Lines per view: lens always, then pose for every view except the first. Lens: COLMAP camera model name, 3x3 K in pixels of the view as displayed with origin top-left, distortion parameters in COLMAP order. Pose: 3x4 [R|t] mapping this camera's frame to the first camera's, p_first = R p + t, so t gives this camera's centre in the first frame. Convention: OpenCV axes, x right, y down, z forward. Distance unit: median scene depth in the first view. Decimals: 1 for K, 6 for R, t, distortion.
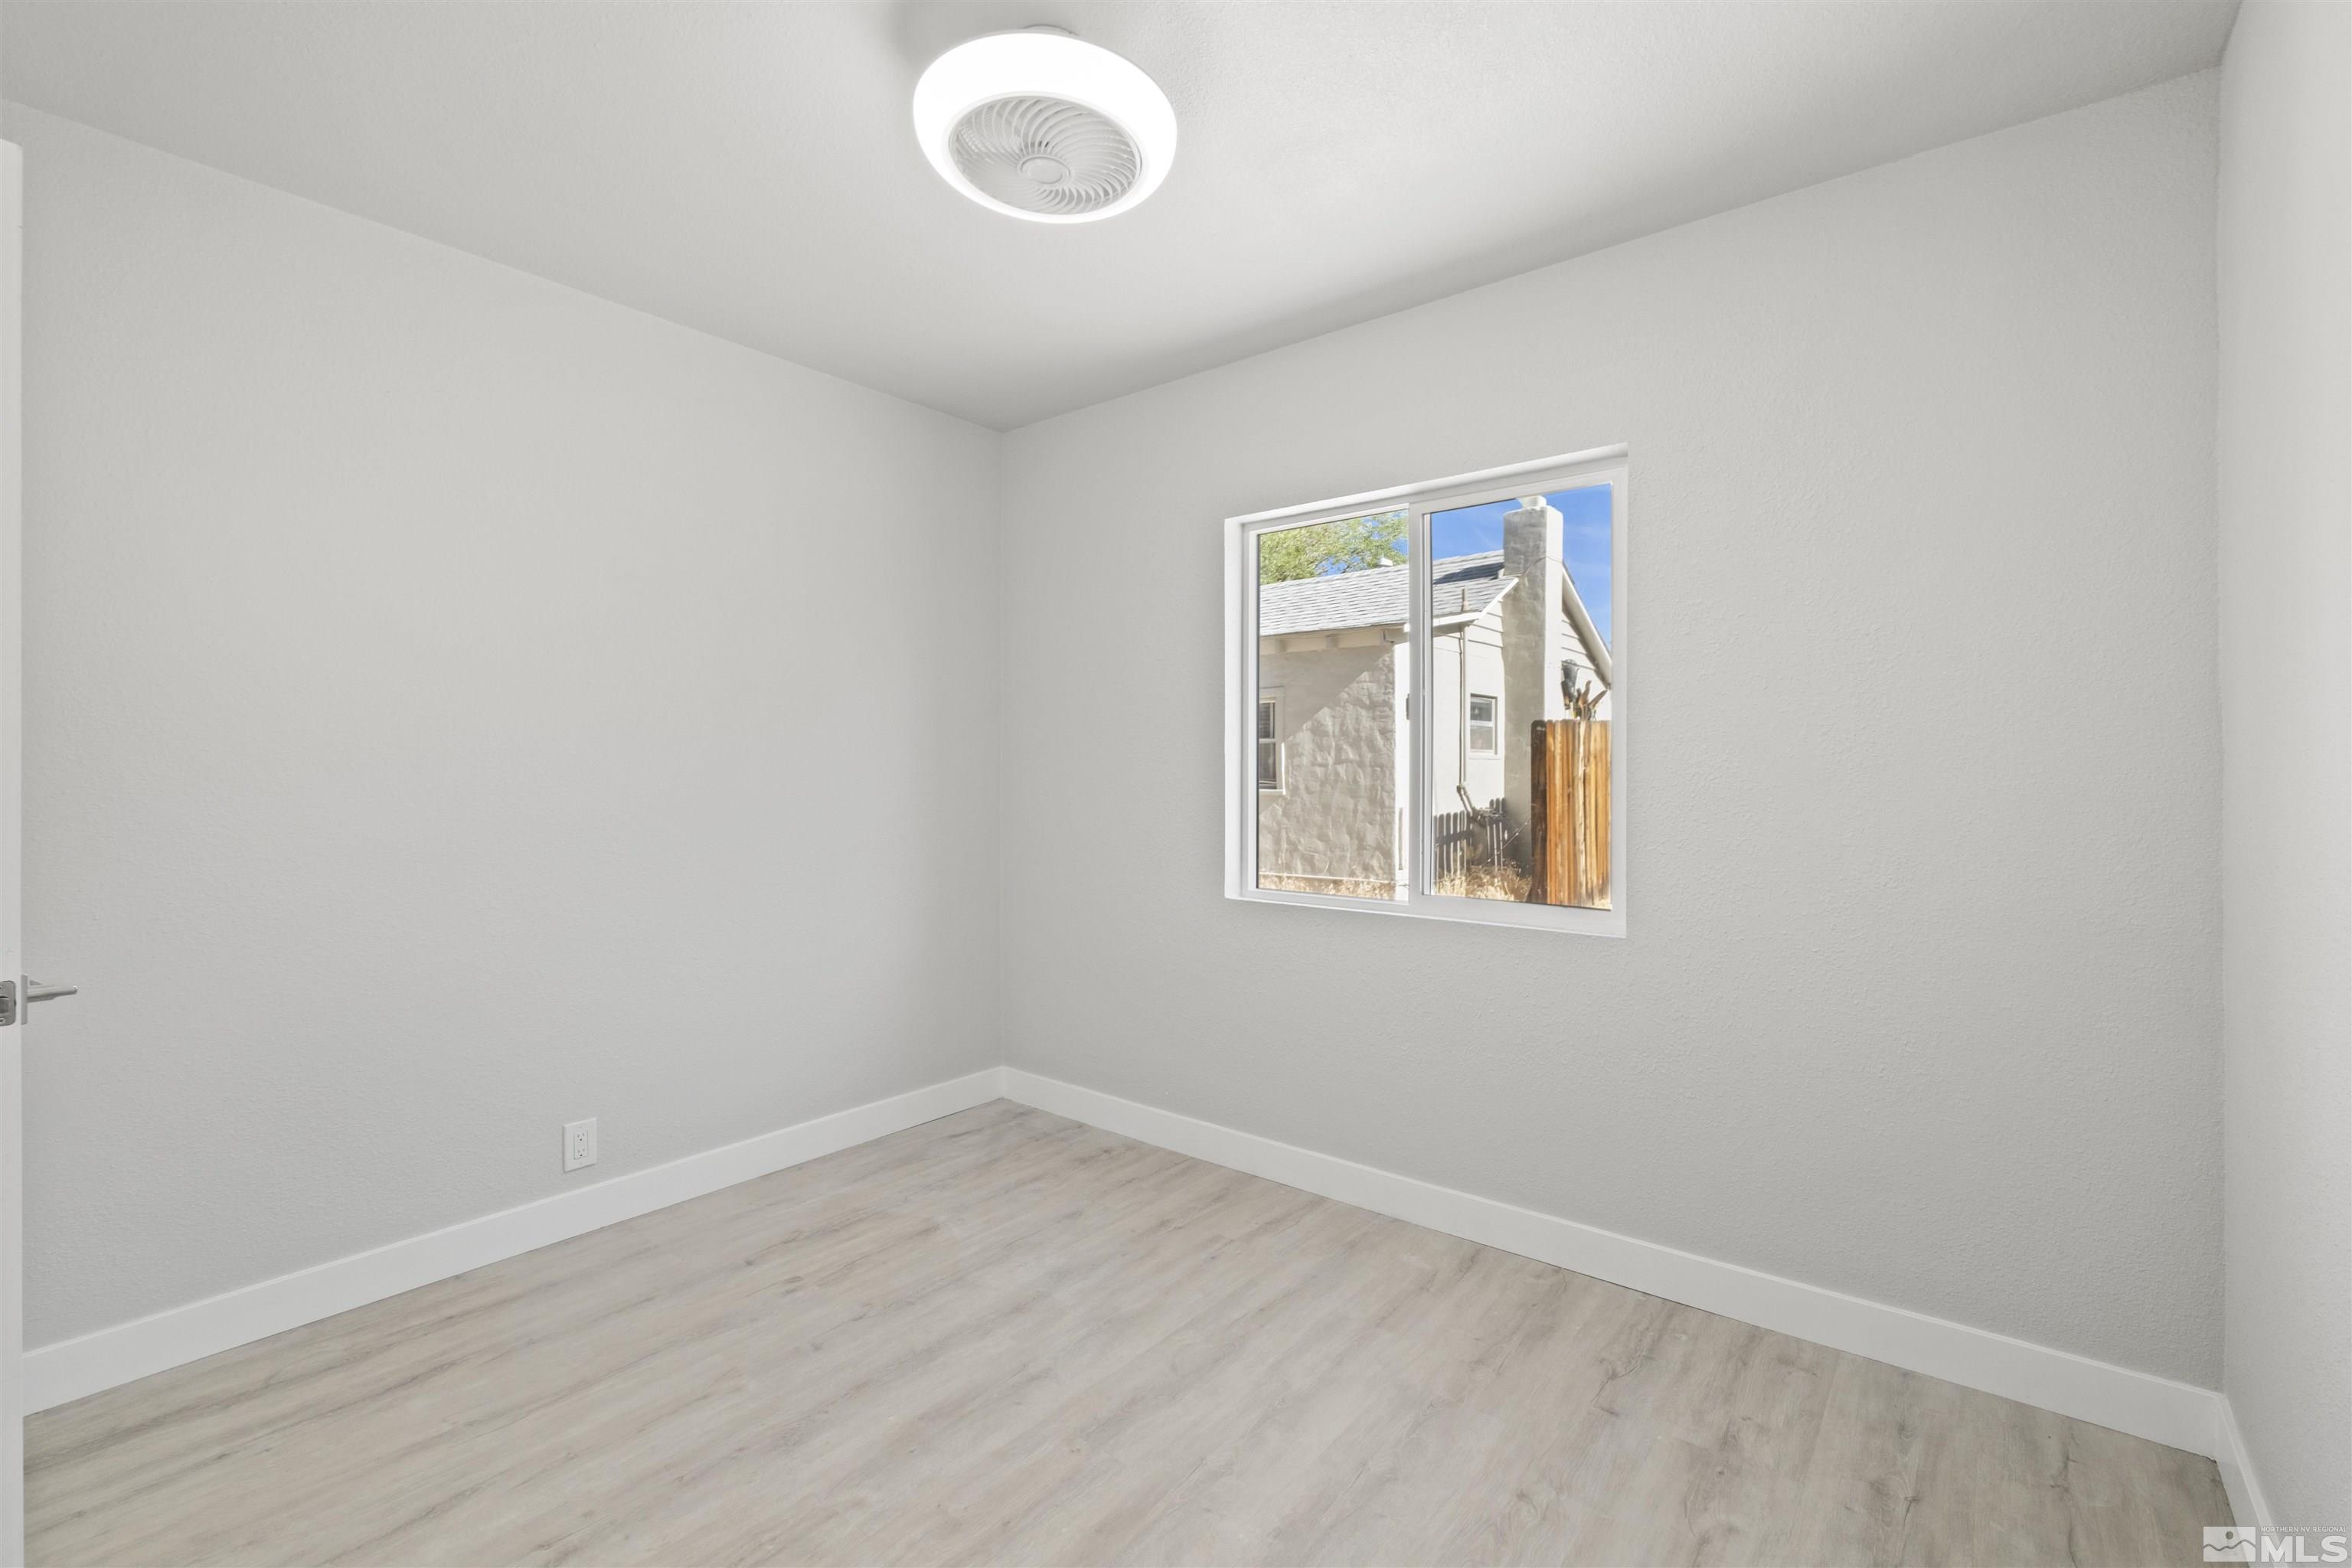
lens RADIAL K [[1038.5, 0, 1176.2], [0, 1038.5, 776.5], [0, 0, 1]] dist [-0.004246, -0.001339]
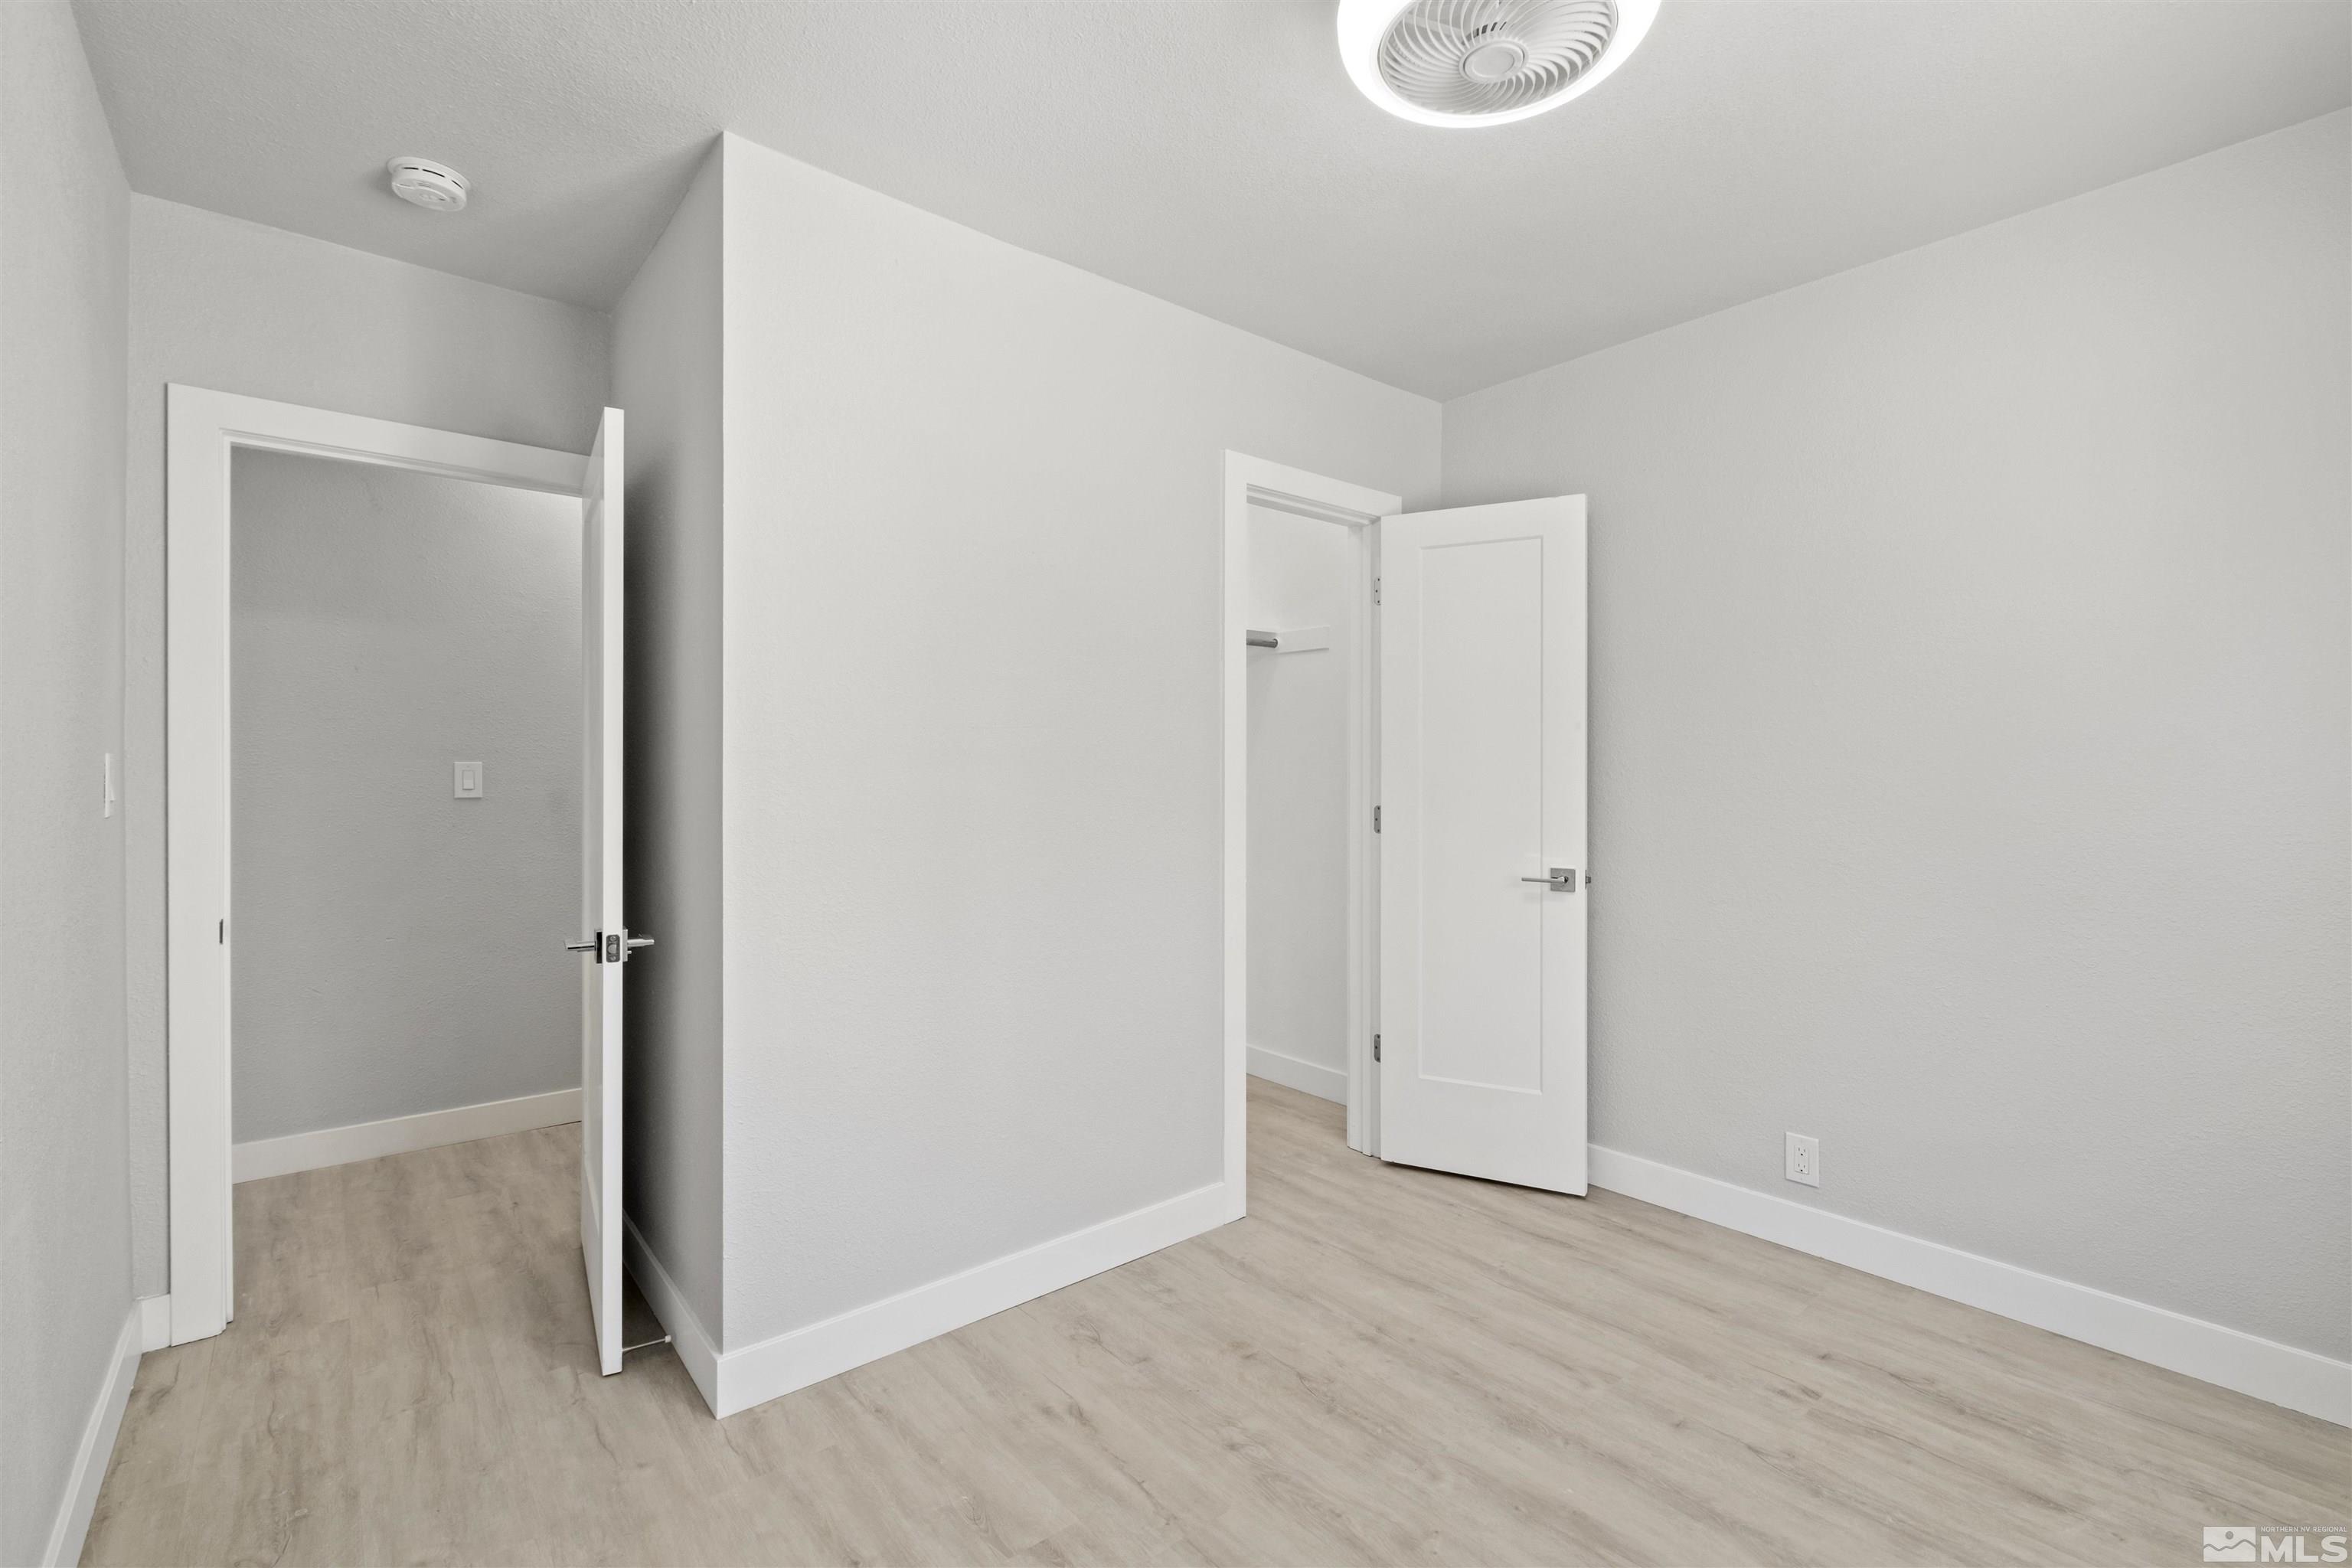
lens RADIAL K [[1038.5, 0, 1175.2], [0, 1038.5, 778.0], [0, 0, 1]] dist [-0.004246, -0.001339]
pose [[-0.203996, 0.005881, -0.978954, 0.558480], [-0.007436, 0.999944, 0.007556, -0.009134], [0.978944, 0.008821, -0.203940, 0.687227]]
